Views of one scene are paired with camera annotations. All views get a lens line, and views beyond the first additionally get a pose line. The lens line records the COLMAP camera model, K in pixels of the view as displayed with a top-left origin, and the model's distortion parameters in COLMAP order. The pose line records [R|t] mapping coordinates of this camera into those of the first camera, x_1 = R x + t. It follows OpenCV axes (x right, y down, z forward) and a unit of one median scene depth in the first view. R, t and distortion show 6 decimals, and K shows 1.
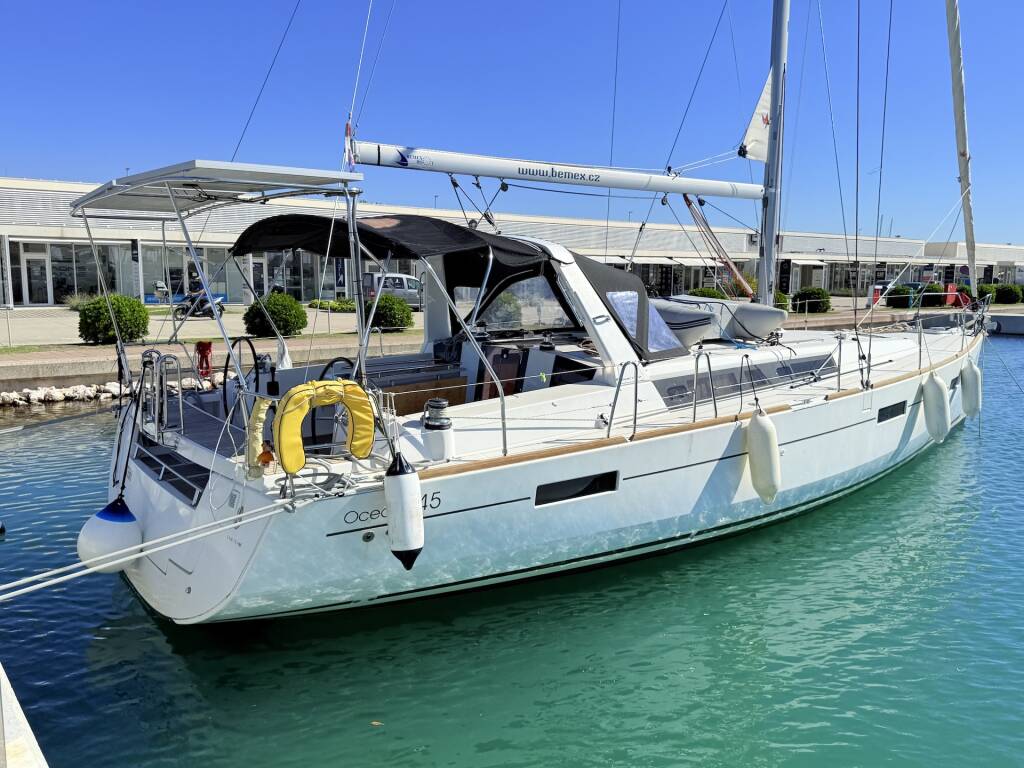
lens RADIAL K [[772.4, 0, 512.0], [0, 772.4, 384.0], [0, 0, 1]] dist [0.119439, -0.160754]
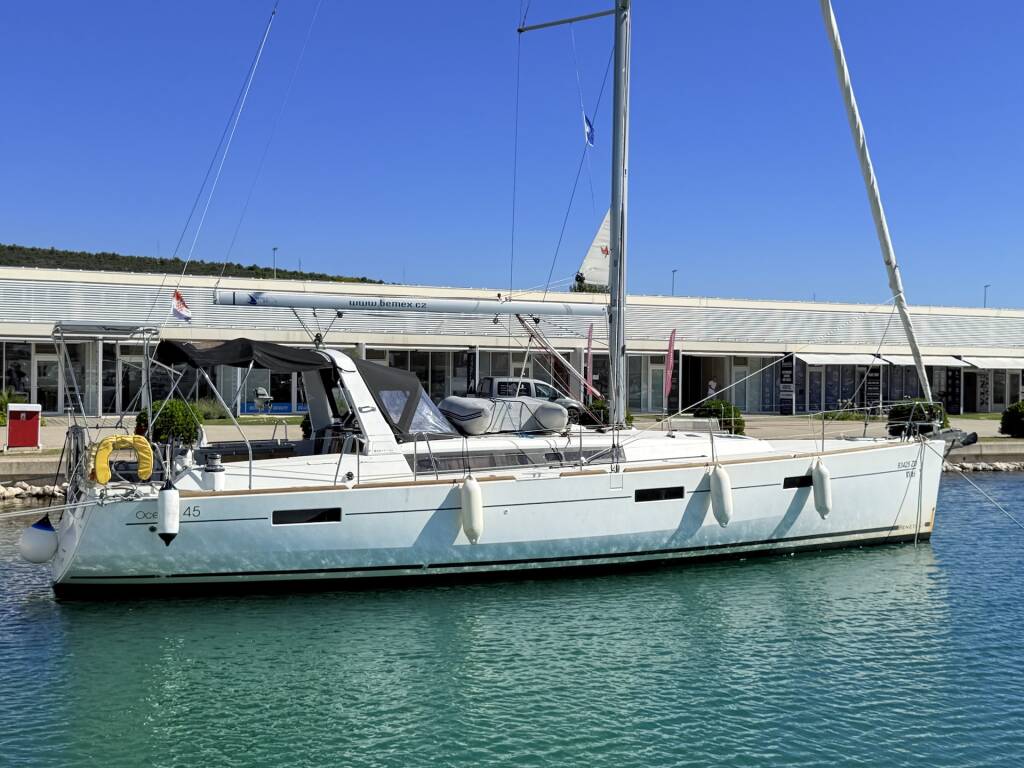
lens RADIAL K [[1139.2, 0, 512.0], [0, 1139.2, 384.0], [0, 0, 1]] dist [0.116064, -0.011911]
pose [[0.968432, 0.004150, -0.249242, 0.680442], [-0.037961, 0.990655, -0.131005, 0.102294], [0.246369, 0.136331, 0.959540, -0.722377]]
